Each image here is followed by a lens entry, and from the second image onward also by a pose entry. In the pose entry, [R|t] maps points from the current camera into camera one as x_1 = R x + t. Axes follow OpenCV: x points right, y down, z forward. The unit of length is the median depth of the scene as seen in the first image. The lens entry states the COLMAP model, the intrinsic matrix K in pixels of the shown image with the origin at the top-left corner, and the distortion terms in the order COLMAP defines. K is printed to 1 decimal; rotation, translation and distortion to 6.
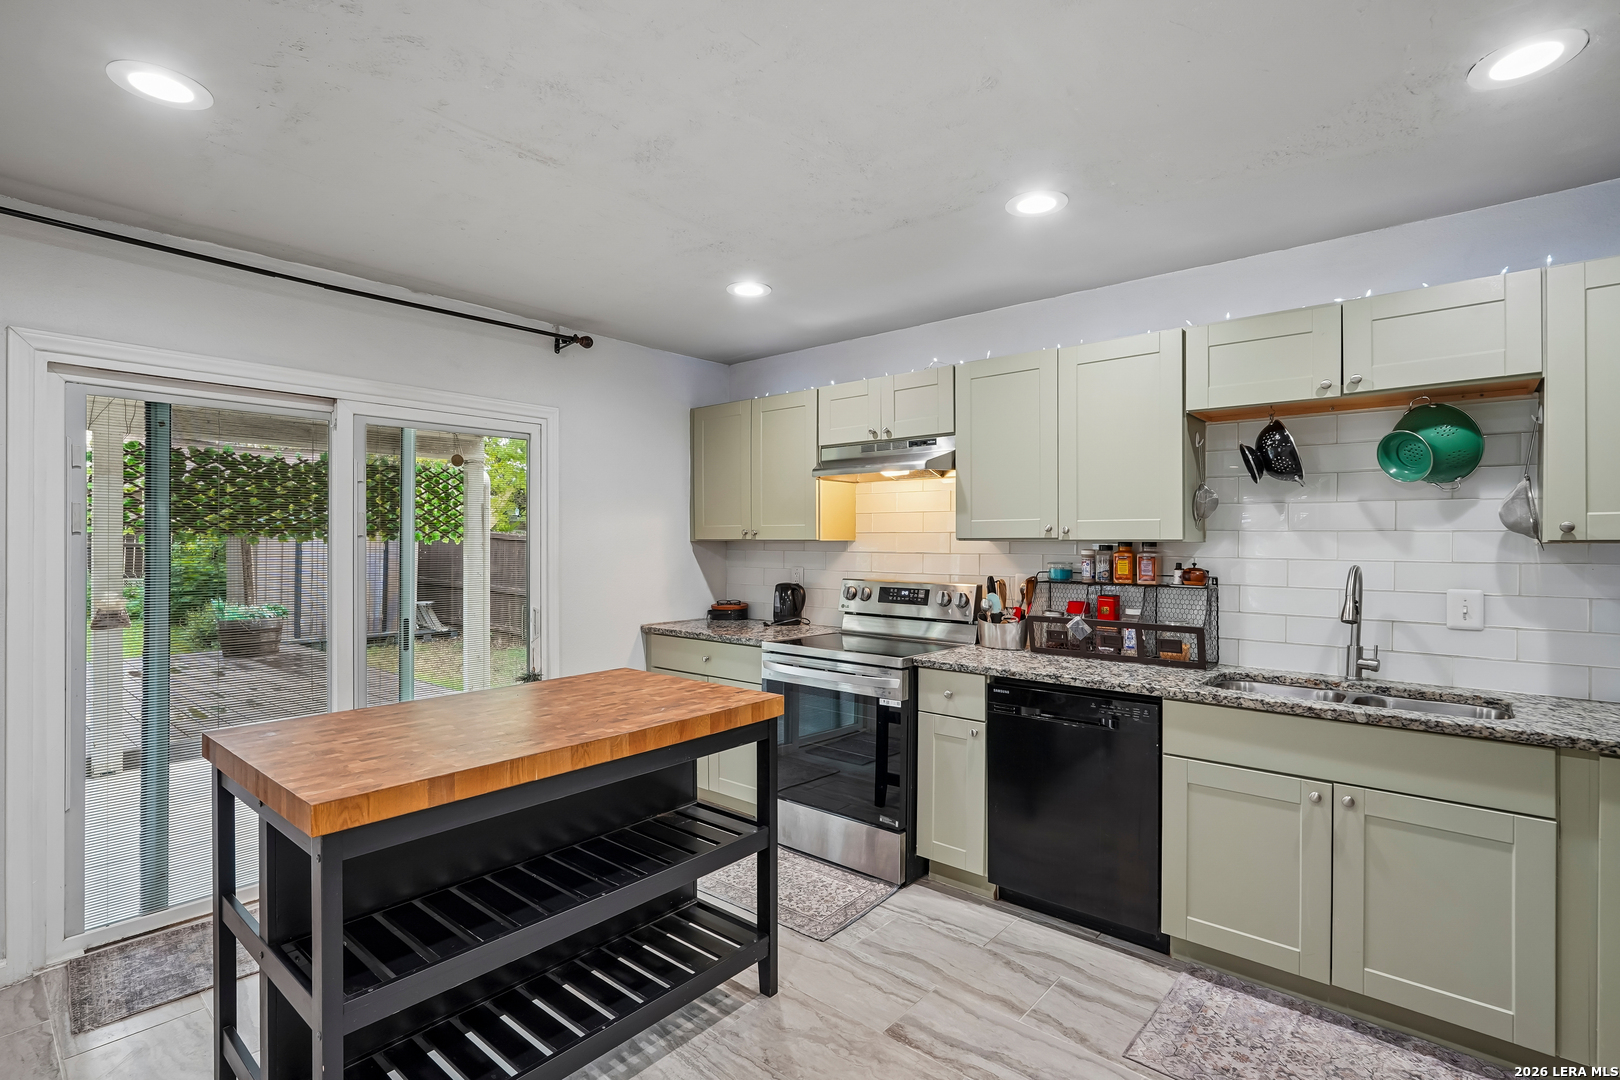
lens RADIAL K [[775.6, 0, 812.6], [0, 775.6, 540.4], [0, 0, 1]] dist [0.005036, 0.000541]
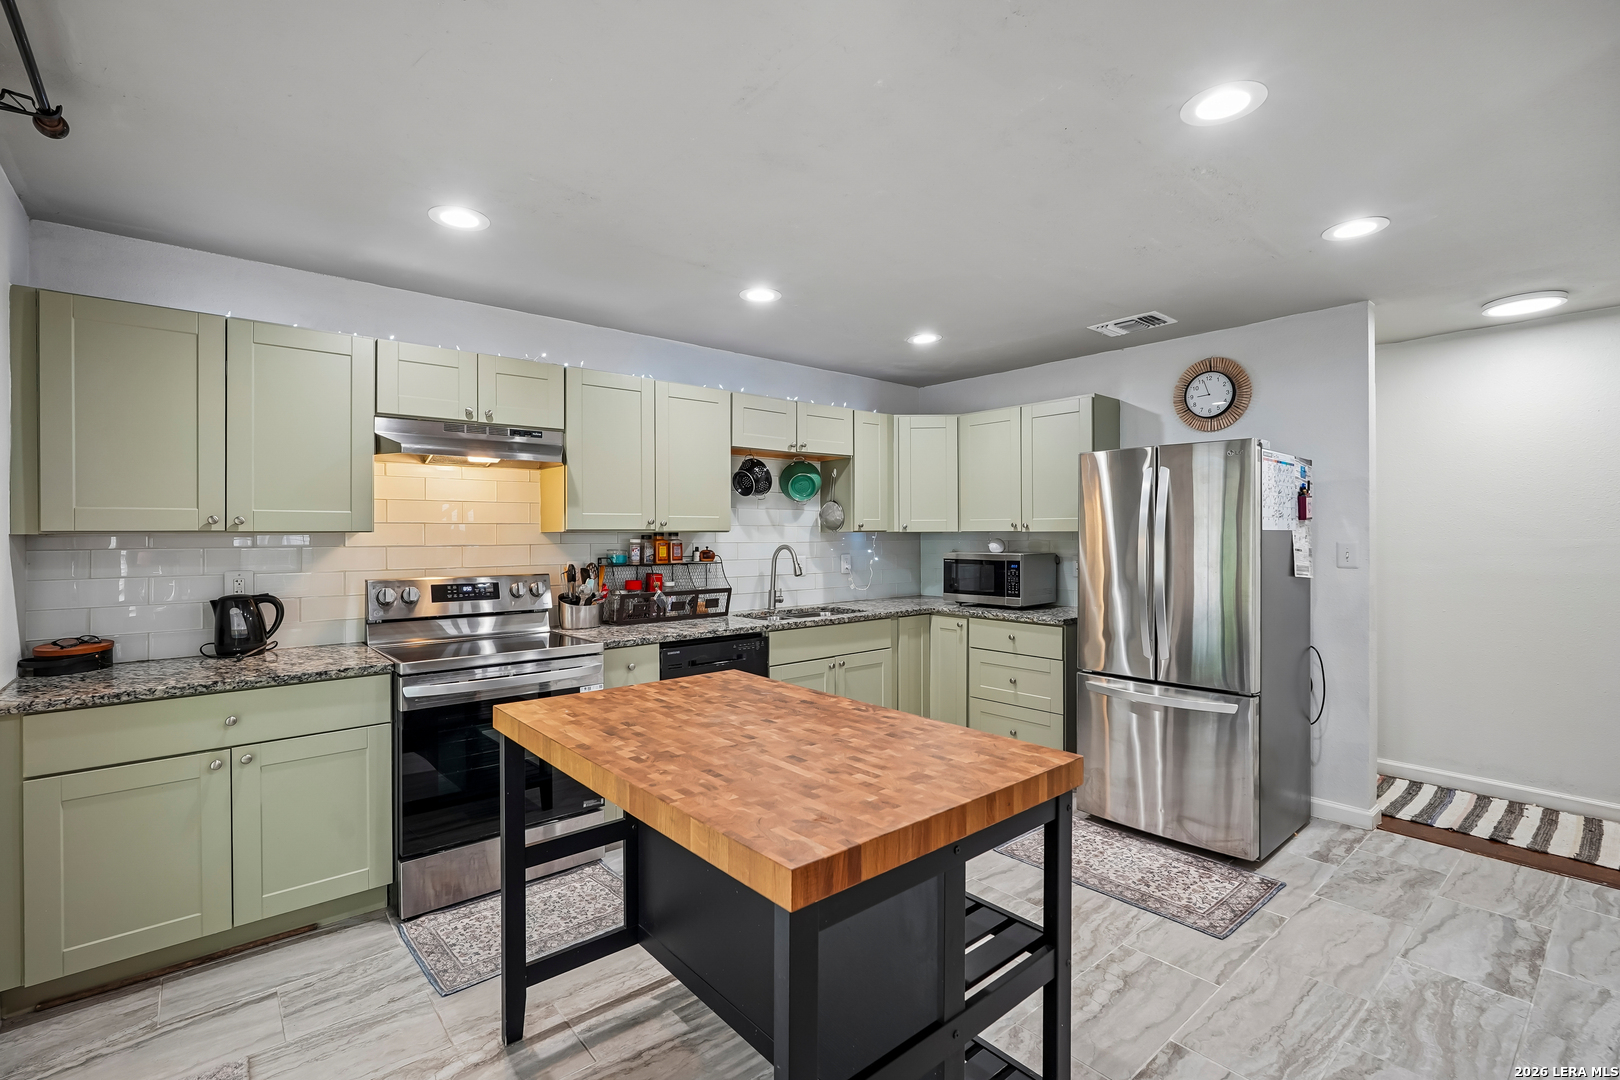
lens RADIAL K [[722.8, 0, 815.4], [0, 722.8, 543.5], [0, 0, 1]] dist [-0.000869, 0.002546]
pose [[0.162713, -0.018925, 0.986492, -0.791821], [0.001430, 0.999820, 0.018945, -0.002564], [-0.986672, -0.001672, 0.162711, 0.540131]]
